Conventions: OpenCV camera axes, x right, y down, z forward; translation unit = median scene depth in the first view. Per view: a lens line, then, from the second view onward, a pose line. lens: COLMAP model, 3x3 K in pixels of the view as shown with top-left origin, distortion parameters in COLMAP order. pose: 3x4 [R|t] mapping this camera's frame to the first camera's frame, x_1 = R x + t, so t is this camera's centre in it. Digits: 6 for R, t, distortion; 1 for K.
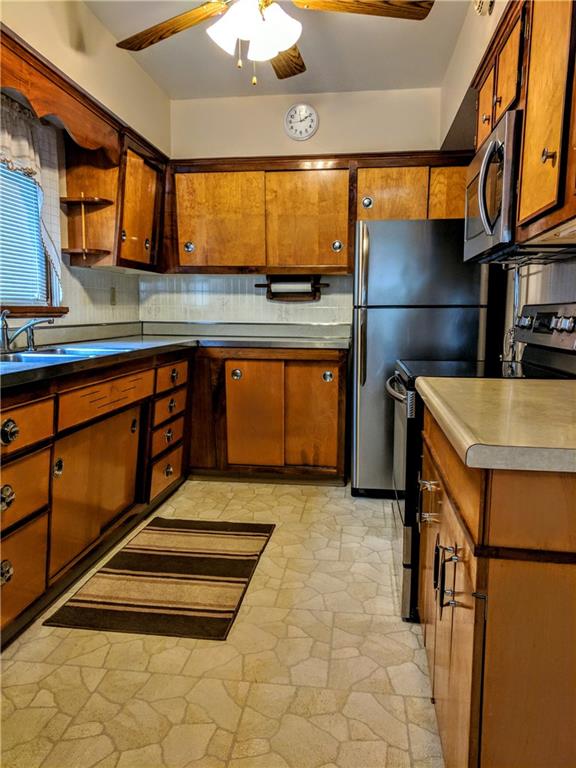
lens RADIAL K [[571.1, 0, 286.3], [0, 571.1, 385.4], [0, 0, 1]] dist [0.000522, 0.026117]
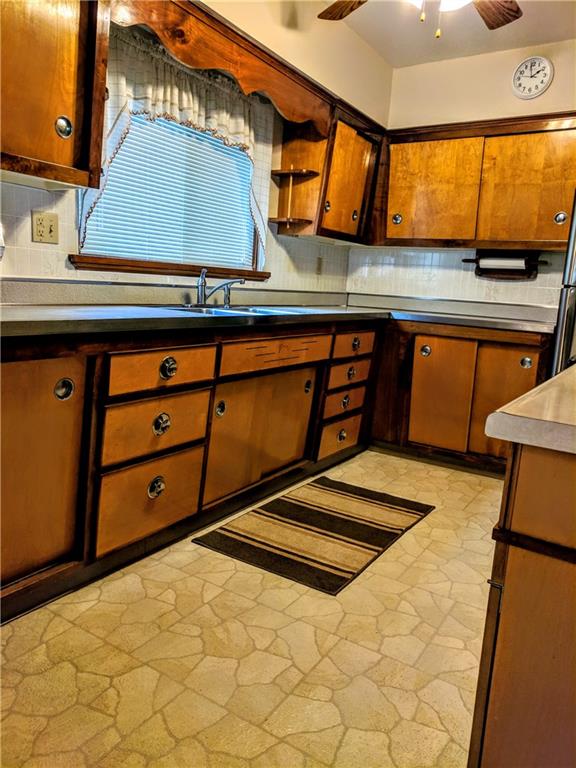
lens RADIAL K [[571.1, 0, 289.0], [0, 571.1, 385.9], [0, 0, 1]] dist [0.000522, 0.026117]
pose [[0.907772, 0.121629, -0.401442, 0.125712], [-0.109035, 0.992561, 0.054166, 0.016606], [0.405044, -0.005399, 0.914281, 0.019888]]
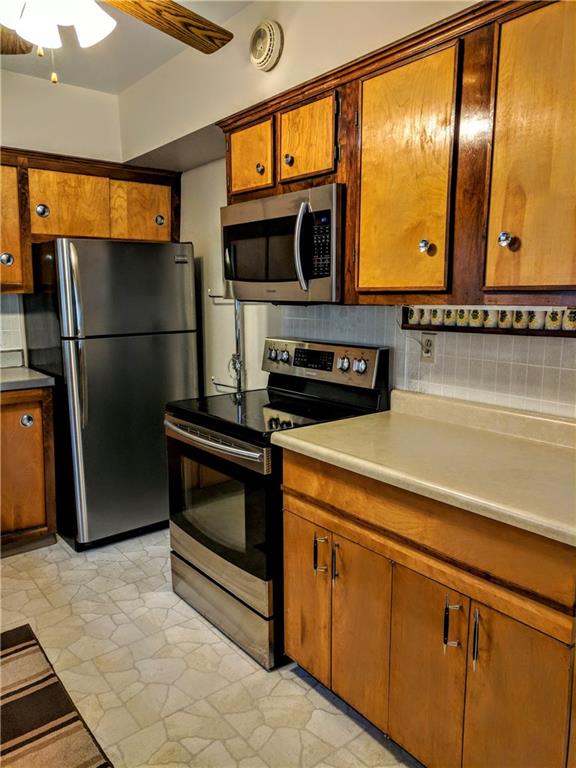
lens RADIAL K [[571.1, 0, 285.5], [0, 571.1, 386.9], [0, 0, 1]] dist [0.000522, 0.026117]
pose [[0.697476, -0.121990, 0.706149, -0.308617], [0.094968, 0.992447, 0.077647, -0.117134], [-0.710288, 0.012905, 0.703793, 0.192031]]
